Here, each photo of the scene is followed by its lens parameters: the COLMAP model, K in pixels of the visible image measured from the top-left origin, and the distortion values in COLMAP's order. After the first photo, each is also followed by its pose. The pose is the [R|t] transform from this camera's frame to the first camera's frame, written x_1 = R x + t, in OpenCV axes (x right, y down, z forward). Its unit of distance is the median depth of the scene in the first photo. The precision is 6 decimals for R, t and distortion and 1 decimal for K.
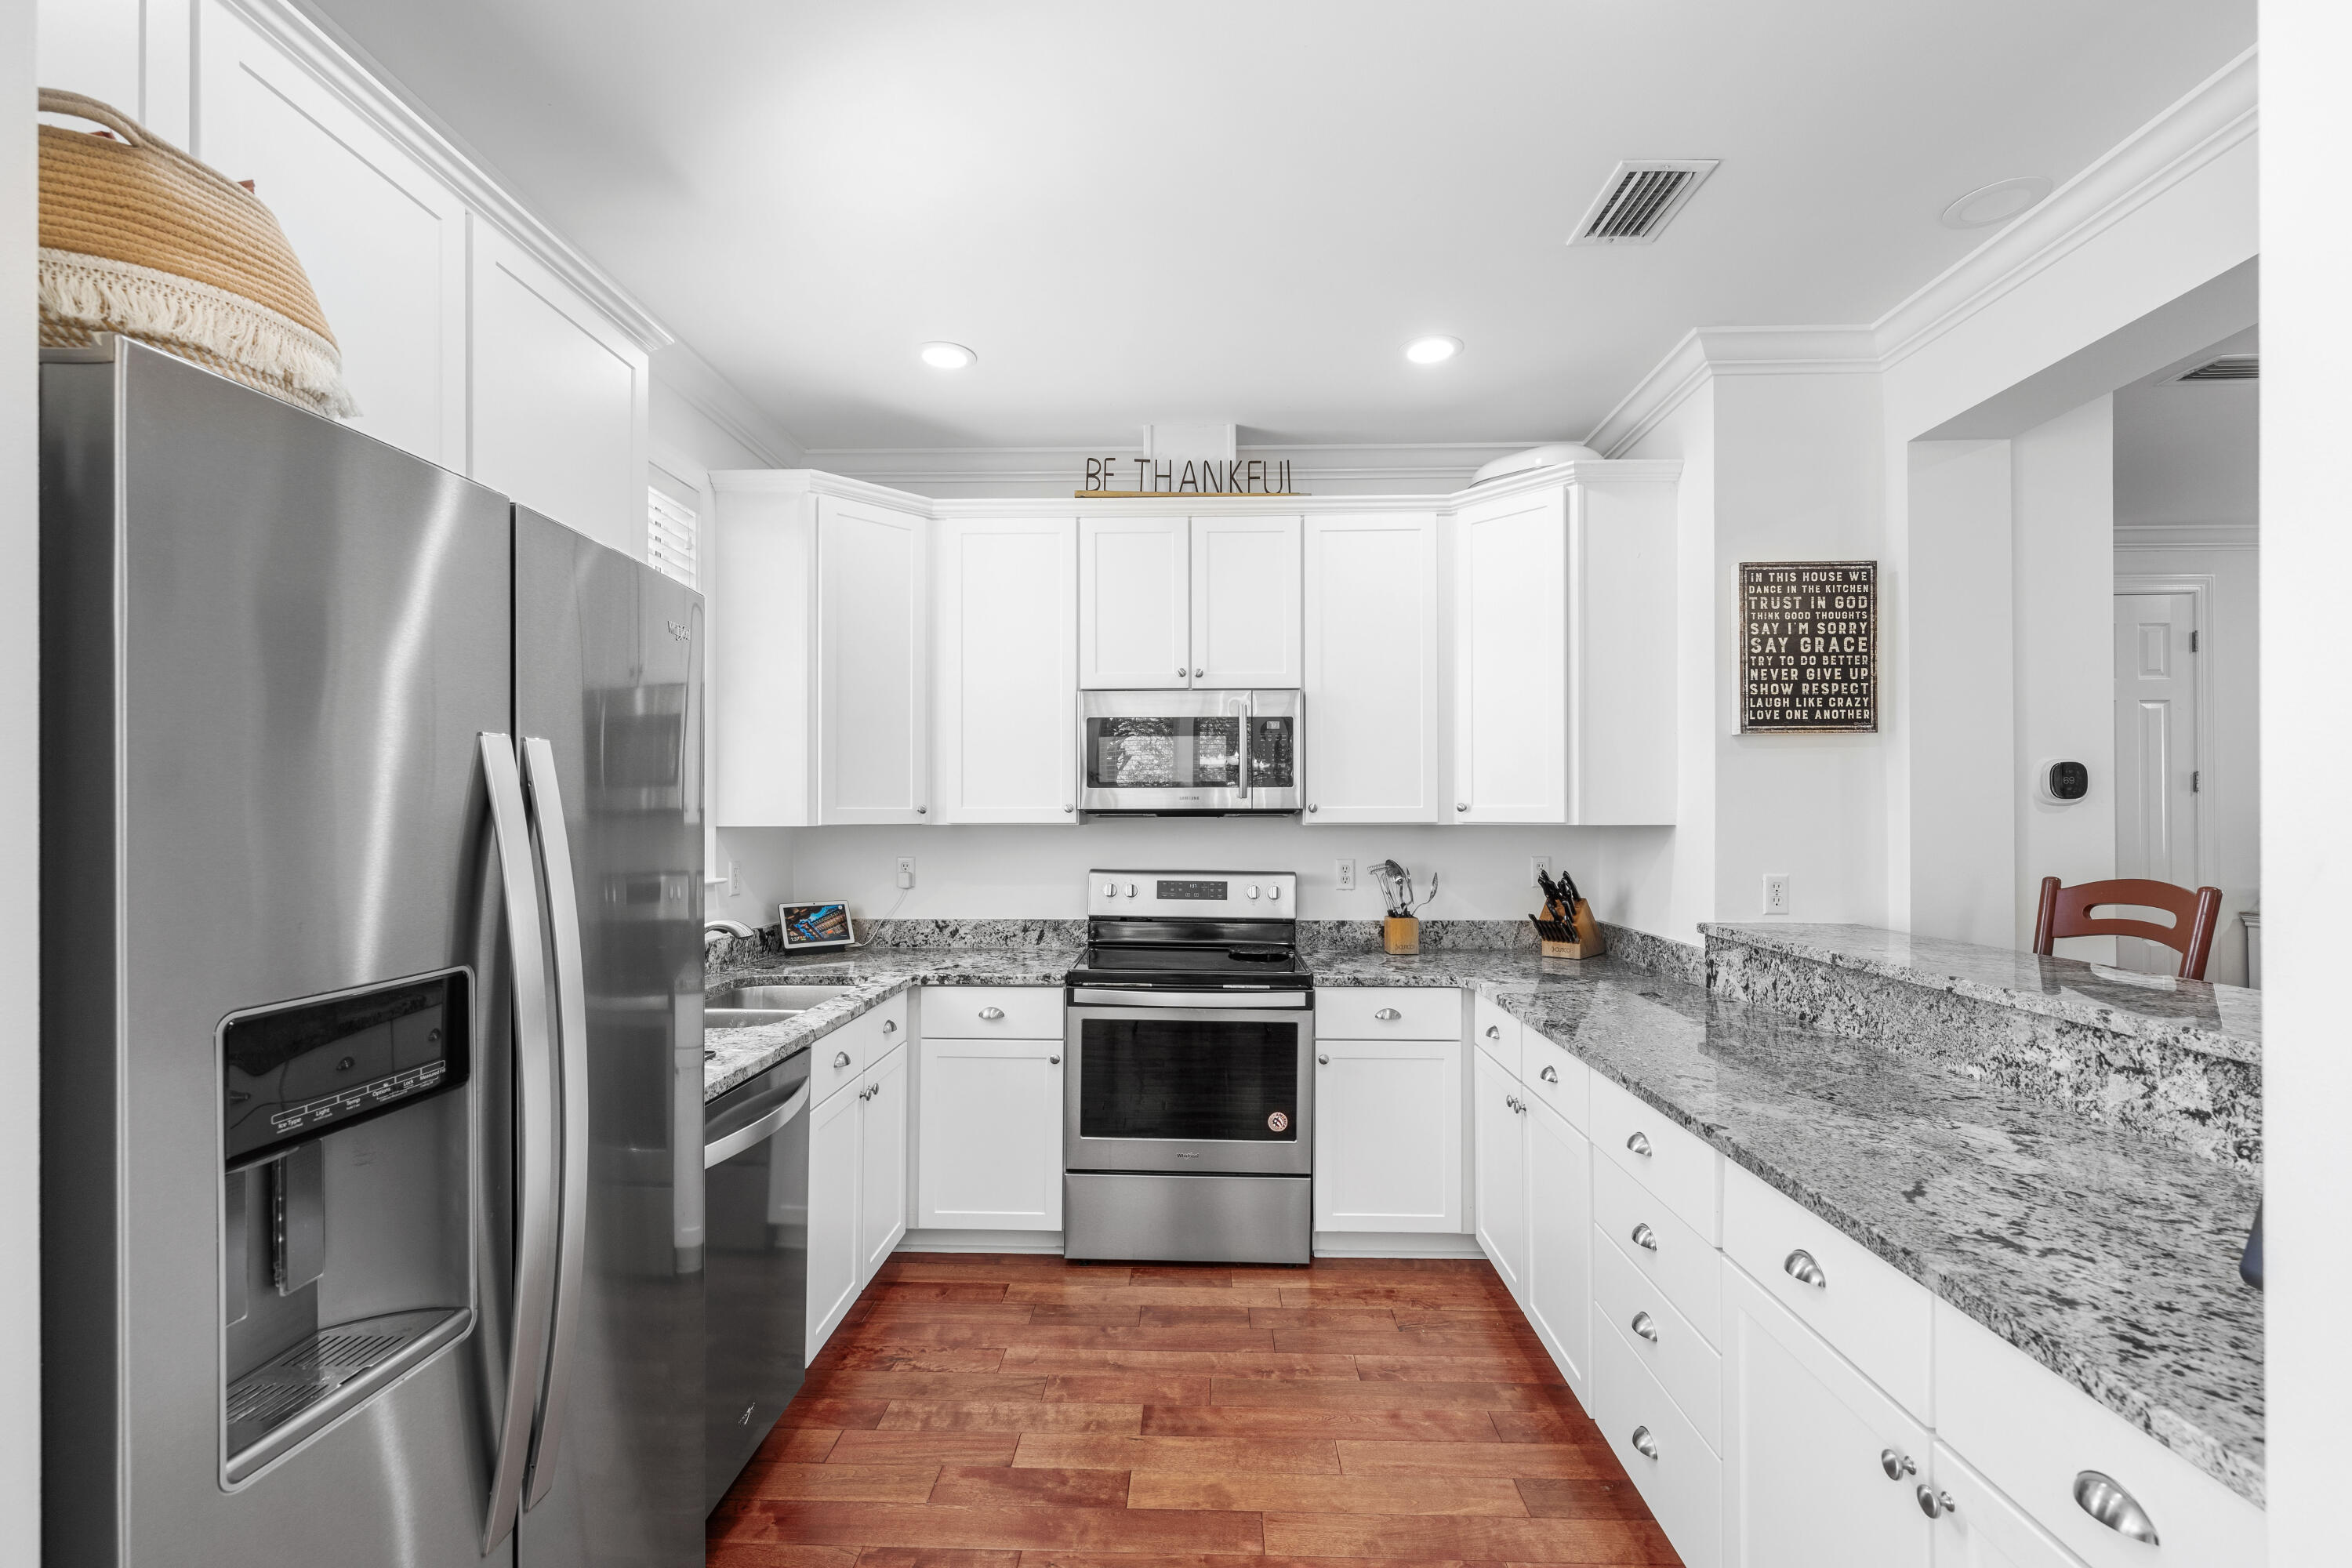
lens RADIAL K [[989.8, 0, 1177.4], [0, 989.8, 811.7], [0, 0, 1]] dist [-0.000228, -0.000016]
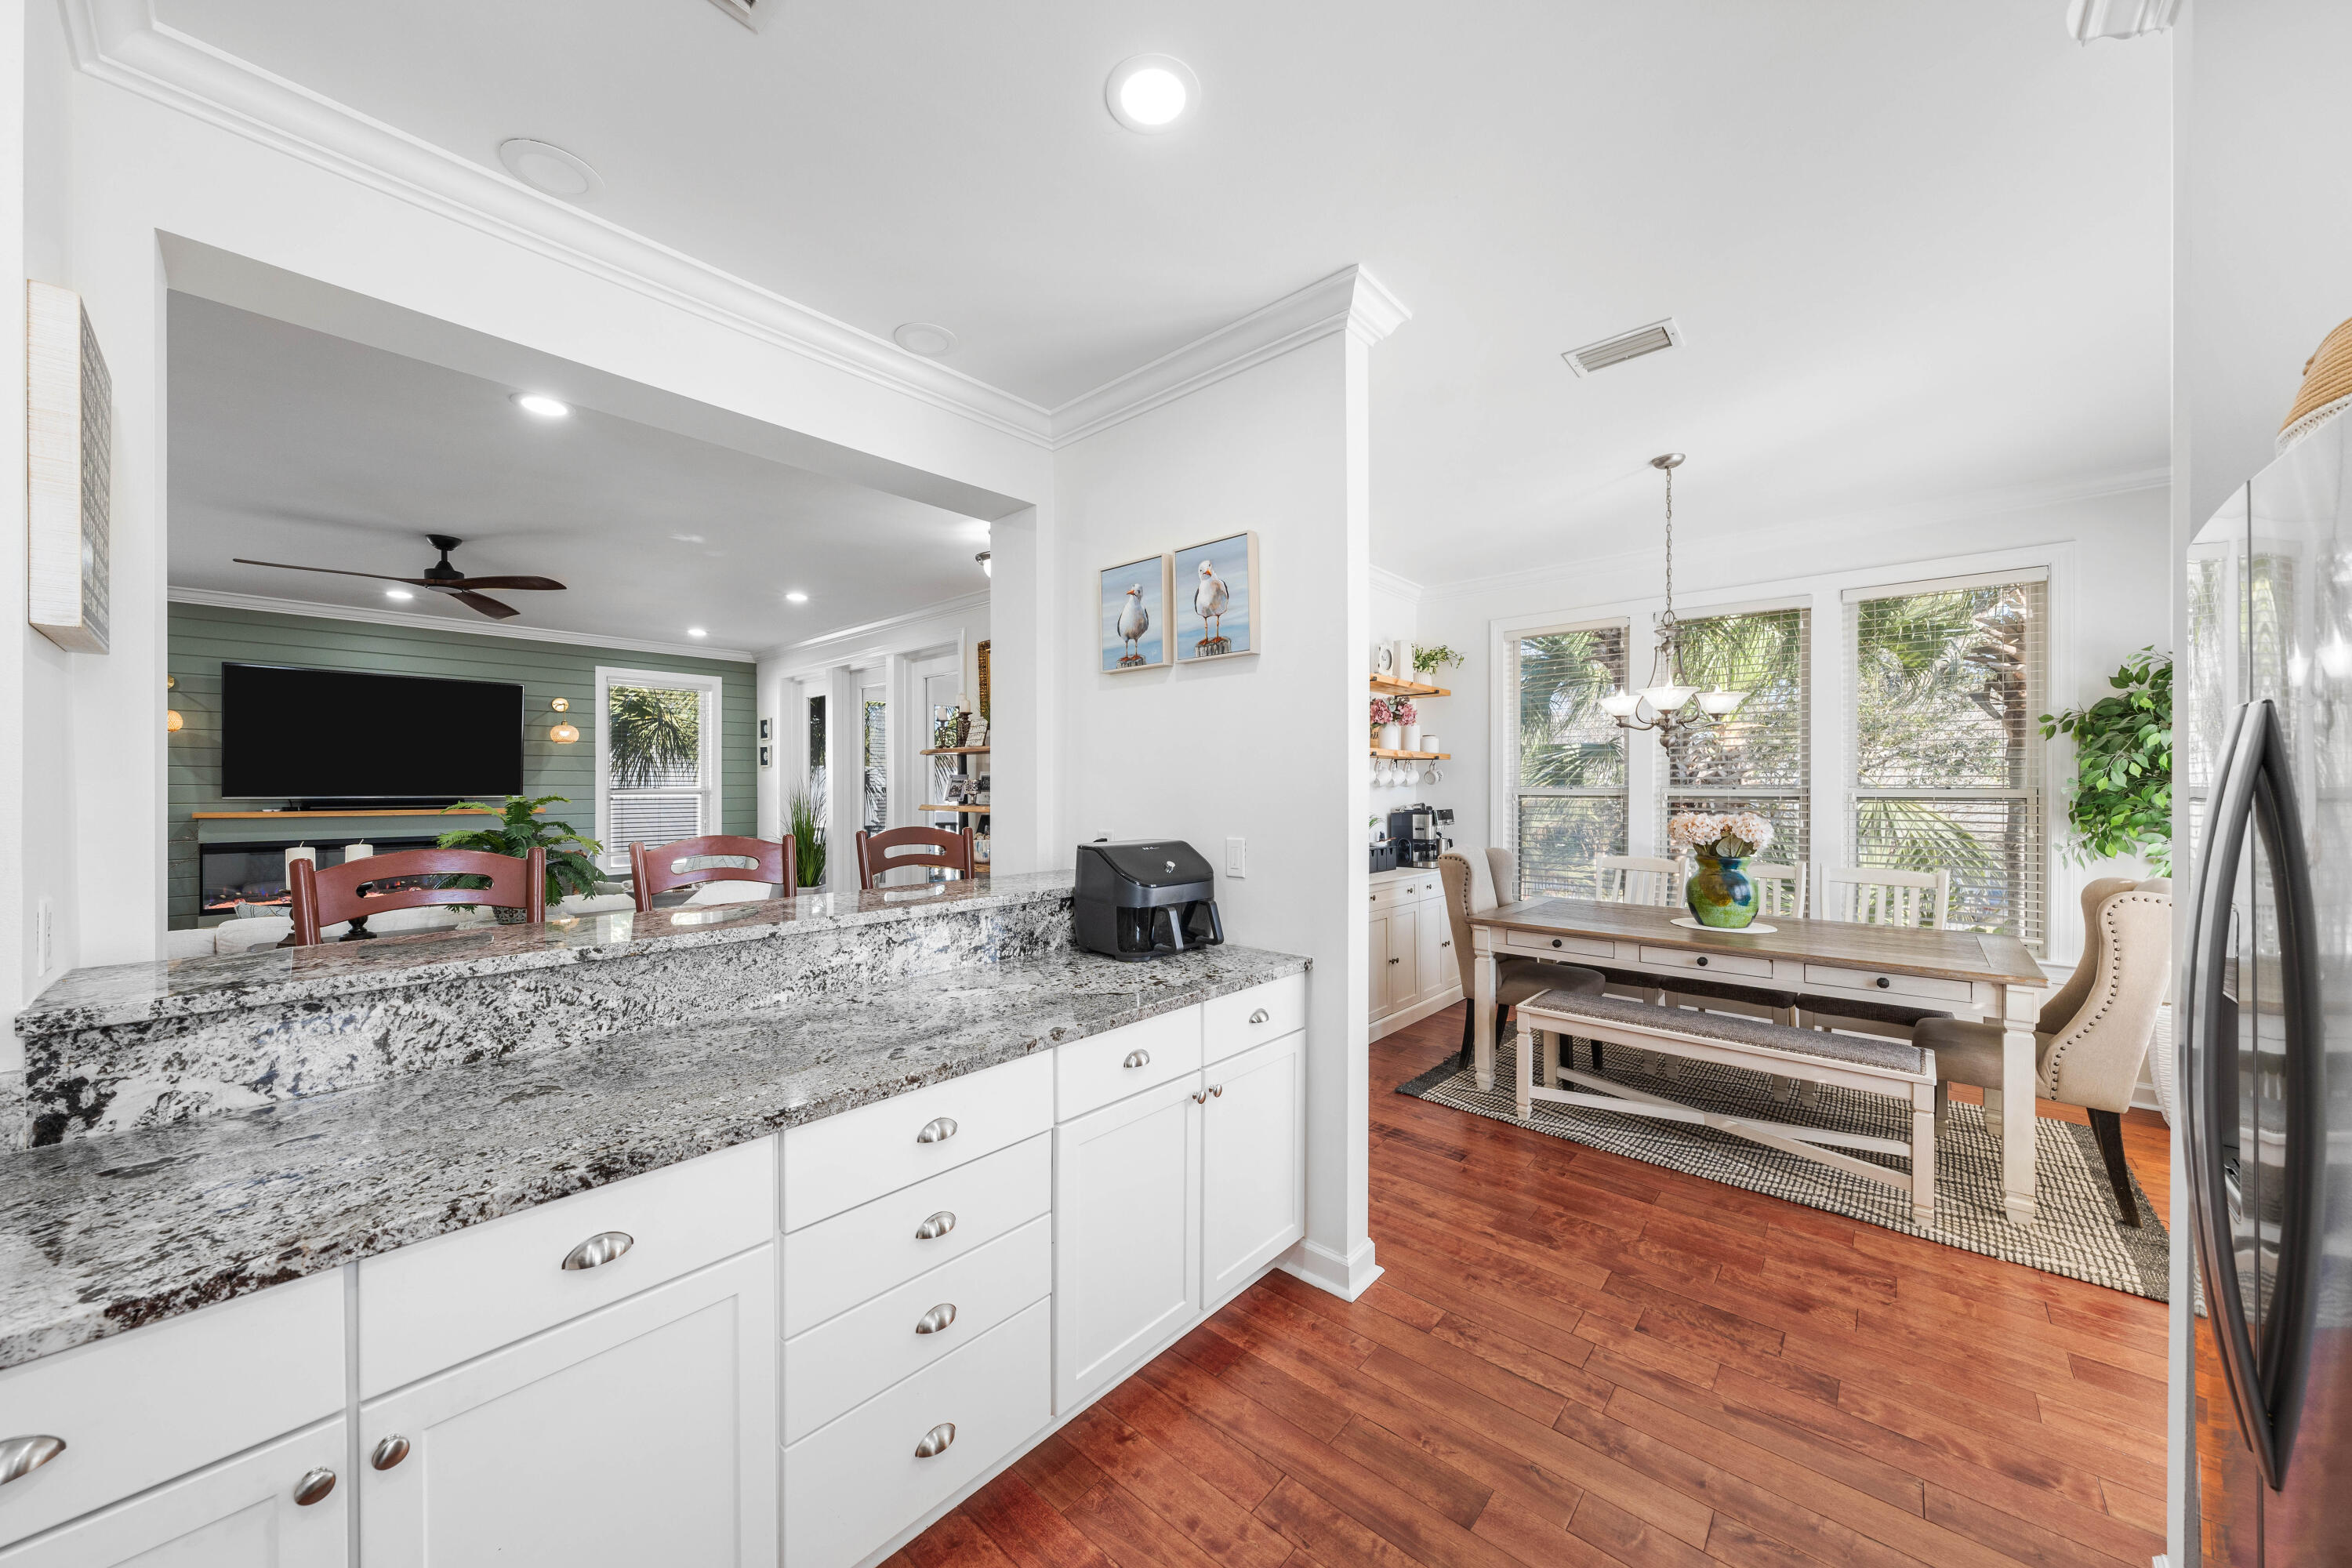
lens RADIAL K [[820.6, 0, 1176.0], [0, 820.6, 784.0], [0, 0, 1]] dist [-0.002892, -0.000035]
pose [[-0.767649, 0.005966, 0.640843, -0.141208], [0.000587, 0.999963, -0.008607, 0.006526], [-0.640871, -0.006231, -0.767623, 0.960826]]
